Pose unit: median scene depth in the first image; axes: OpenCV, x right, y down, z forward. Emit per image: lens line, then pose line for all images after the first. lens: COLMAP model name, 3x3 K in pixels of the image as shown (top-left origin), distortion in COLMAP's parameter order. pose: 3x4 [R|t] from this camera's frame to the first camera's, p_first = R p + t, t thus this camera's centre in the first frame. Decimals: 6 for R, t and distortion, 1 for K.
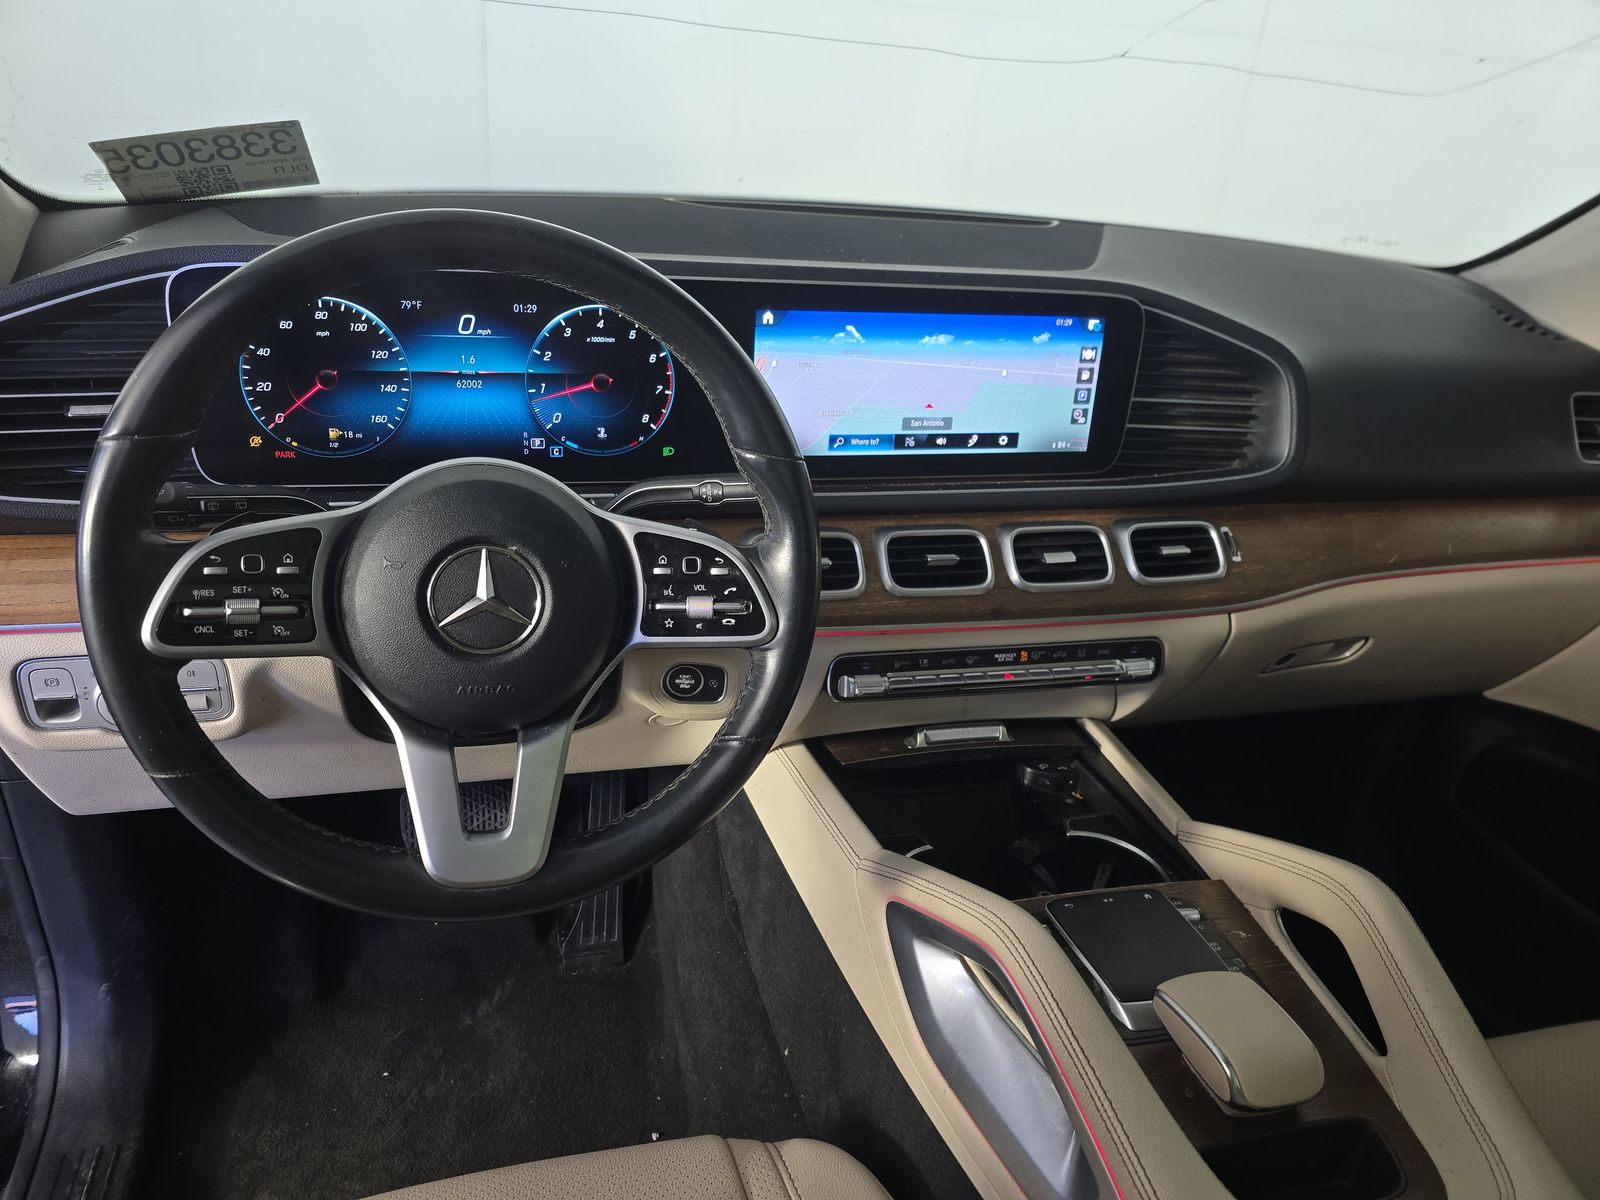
lens RADIAL K [[1058.4, 0, 793.2], [0, 1058.4, 600.0], [0, 0, 1]] dist [0.029743, -0.036429]
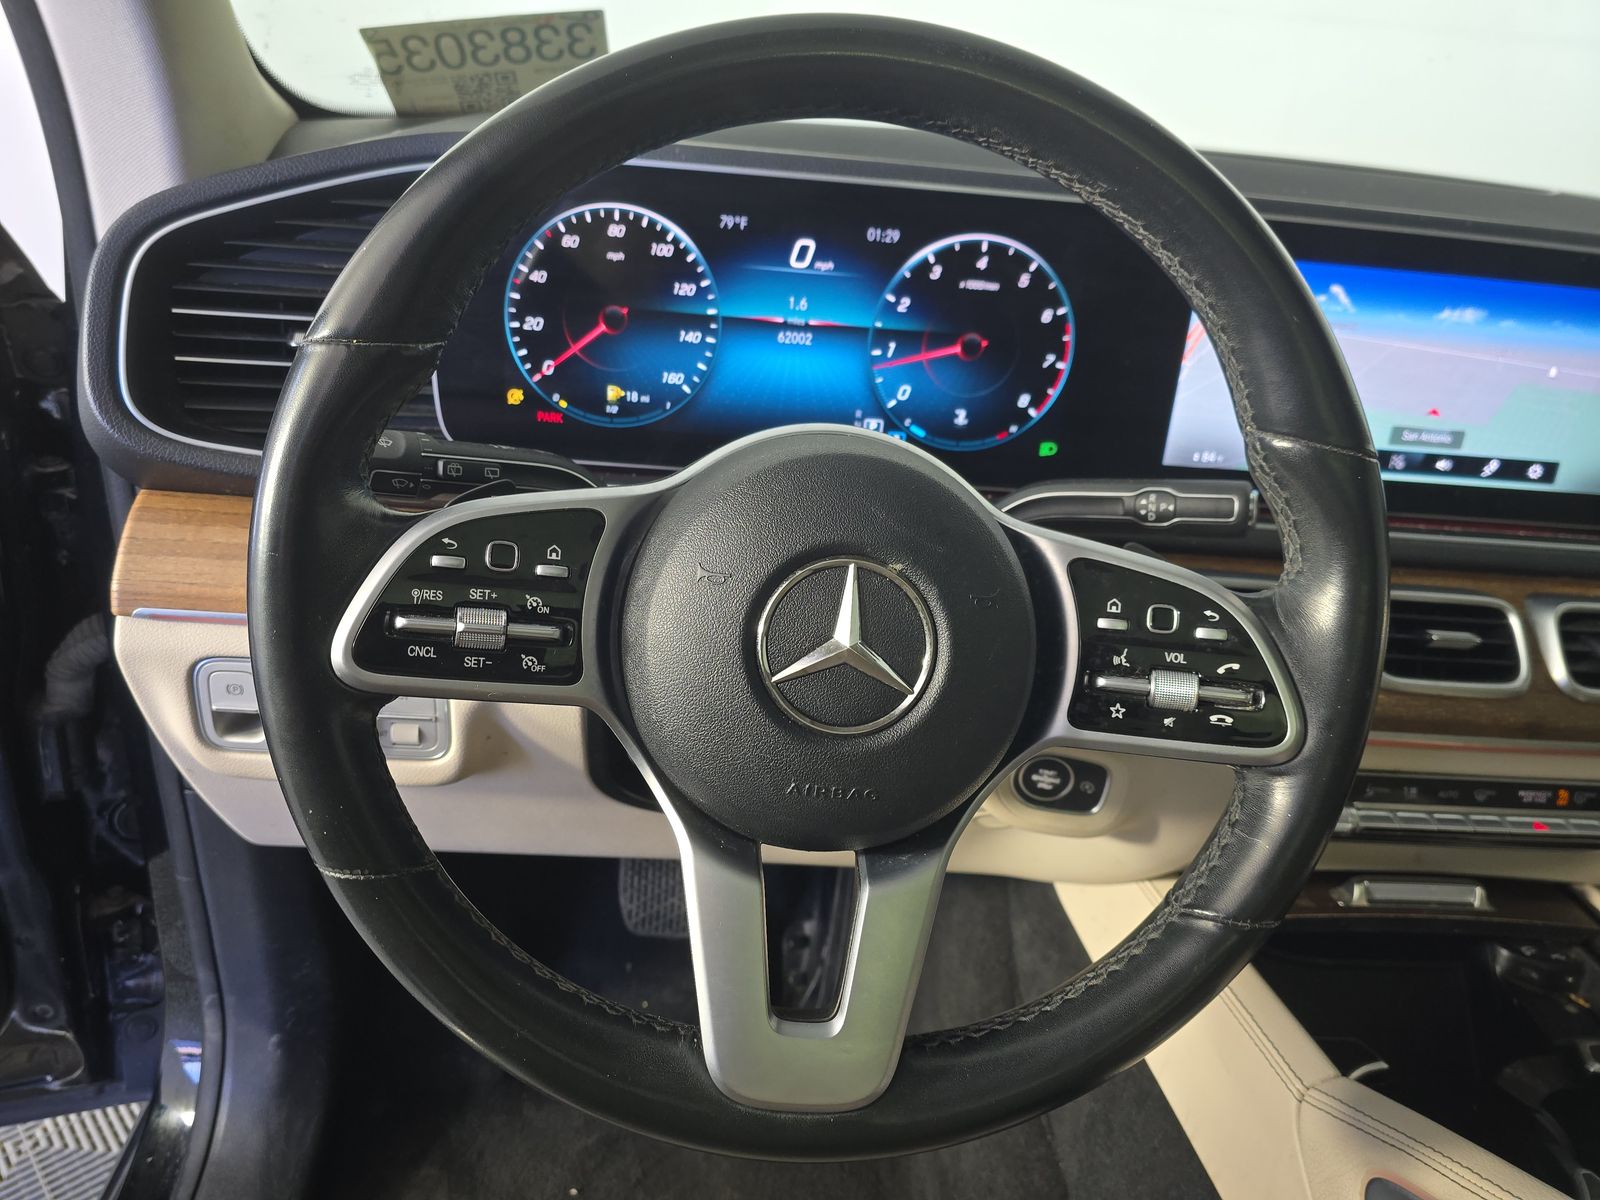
lens RADIAL K [[1058.4, 0, 790.8], [0, 1058.4, 600.6], [0, 0, 1]] dist [0.029743, -0.036429]
pose [[0.978859, 0.092349, -0.182499, -0.159644], [-0.098125, 0.994912, -0.022855, -0.007162], [0.179460, 0.040279, 0.982940, 0.294418]]
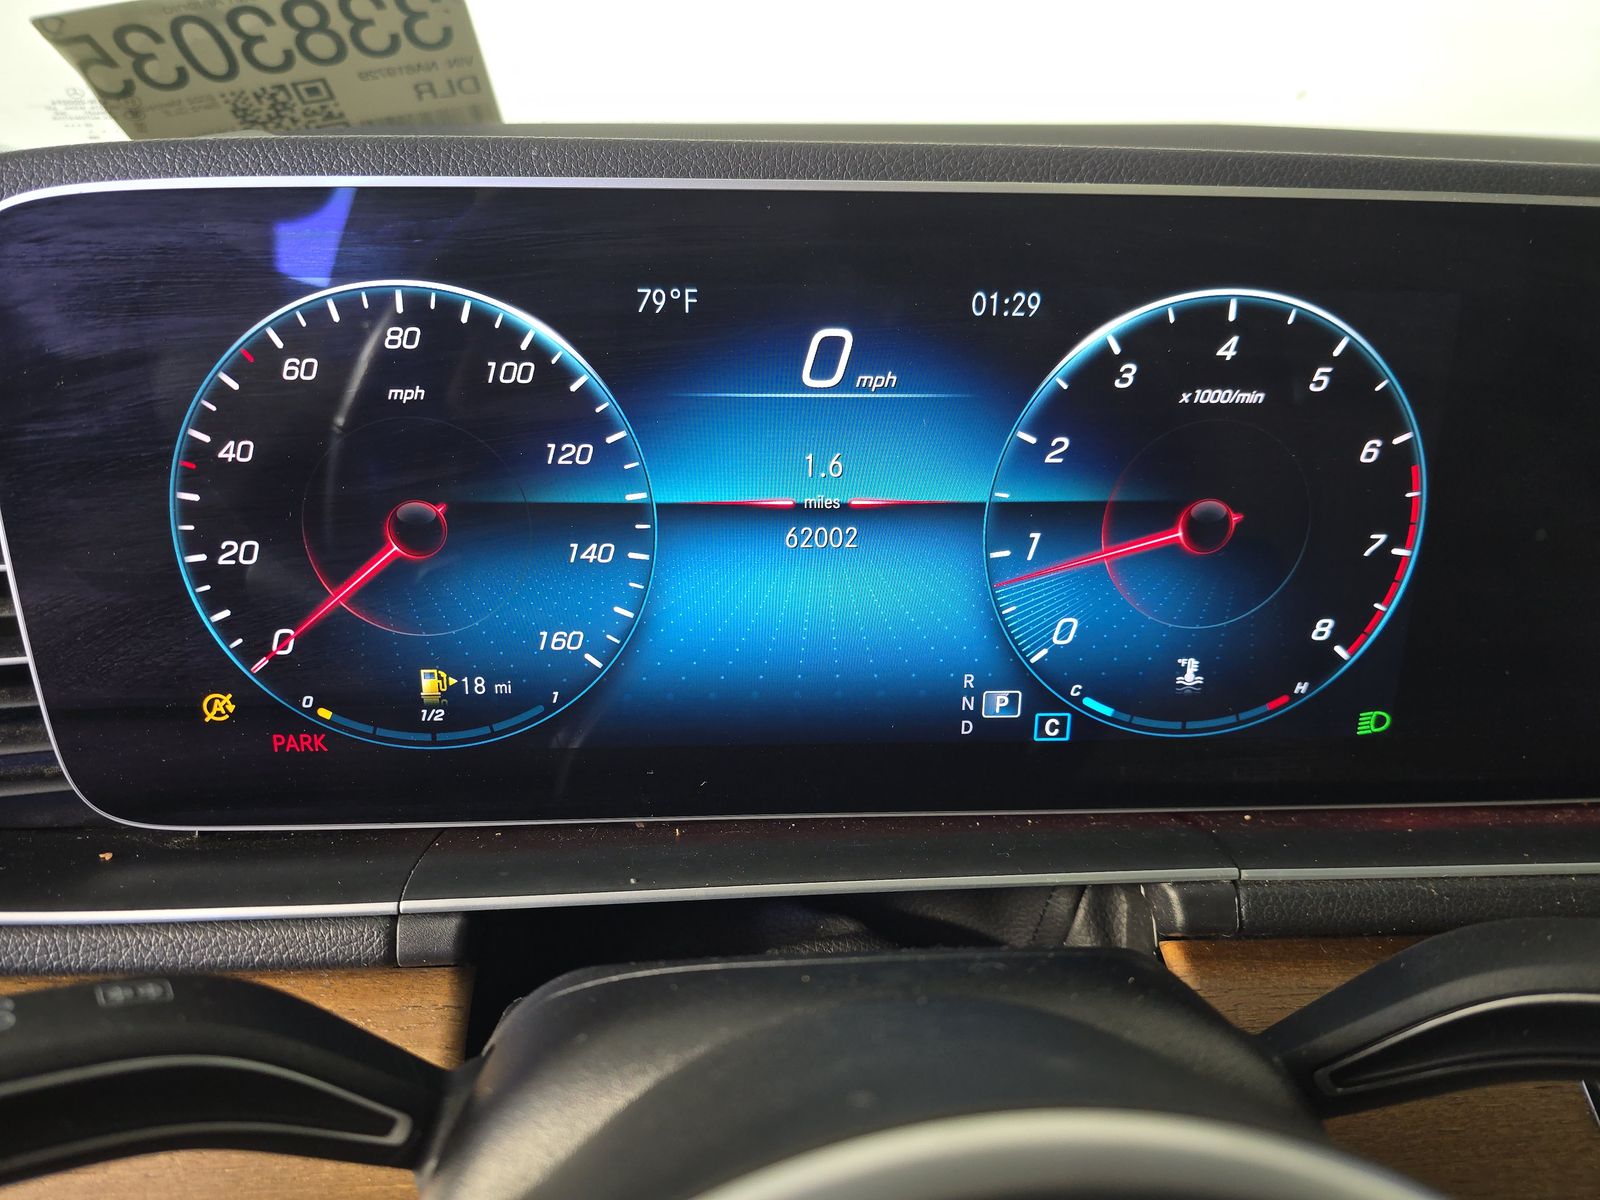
lens RADIAL K [[1058.4, 0, 795.9], [0, 1058.4, 591.5], [0, 0, 1]] dist [0.029743, -0.036429]
pose [[0.978395, 0.015170, -0.206188, -0.246211], [-0.032905, 0.996018, -0.082860, -0.159916], [0.204110, 0.087854, 0.974998, 0.682407]]
